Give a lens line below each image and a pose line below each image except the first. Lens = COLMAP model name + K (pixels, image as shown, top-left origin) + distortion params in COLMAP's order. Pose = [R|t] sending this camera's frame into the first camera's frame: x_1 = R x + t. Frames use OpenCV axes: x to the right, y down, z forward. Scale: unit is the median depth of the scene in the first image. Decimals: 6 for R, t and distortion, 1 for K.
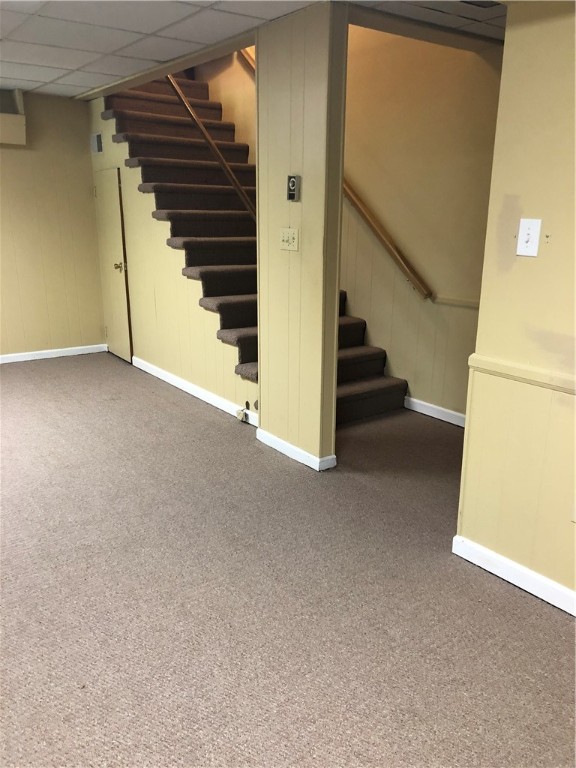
lens RADIAL K [[627.9, 0, 288.0], [0, 627.9, 384.0], [0, 0, 1]] dist [0.069872, -0.145041]
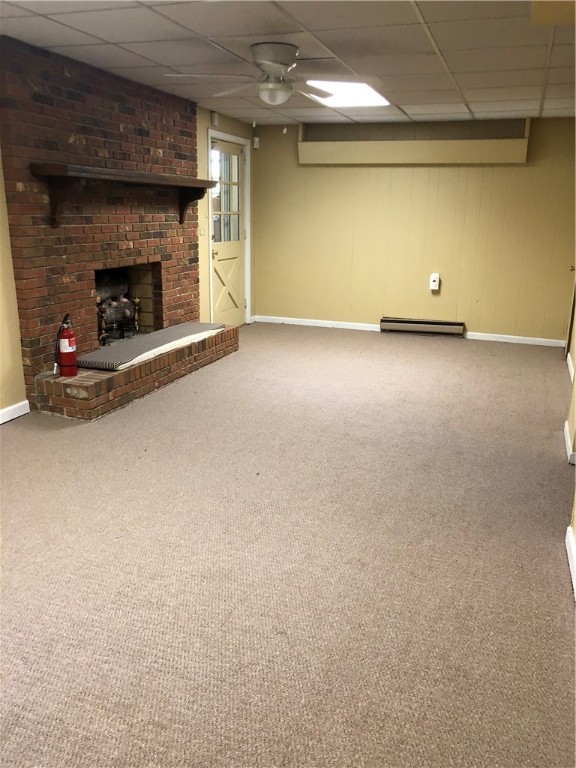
lens RADIAL K [[627.9, 0, 288.0], [0, 627.9, 384.0], [0, 0, 1]] dist [0.069872, -0.145041]
pose [[0.540535, 0.220459, -0.811924, 0.740380], [-0.235563, 0.966116, 0.105501, 0.013164], [0.807671, 0.134232, 0.574151, 0.001371]]
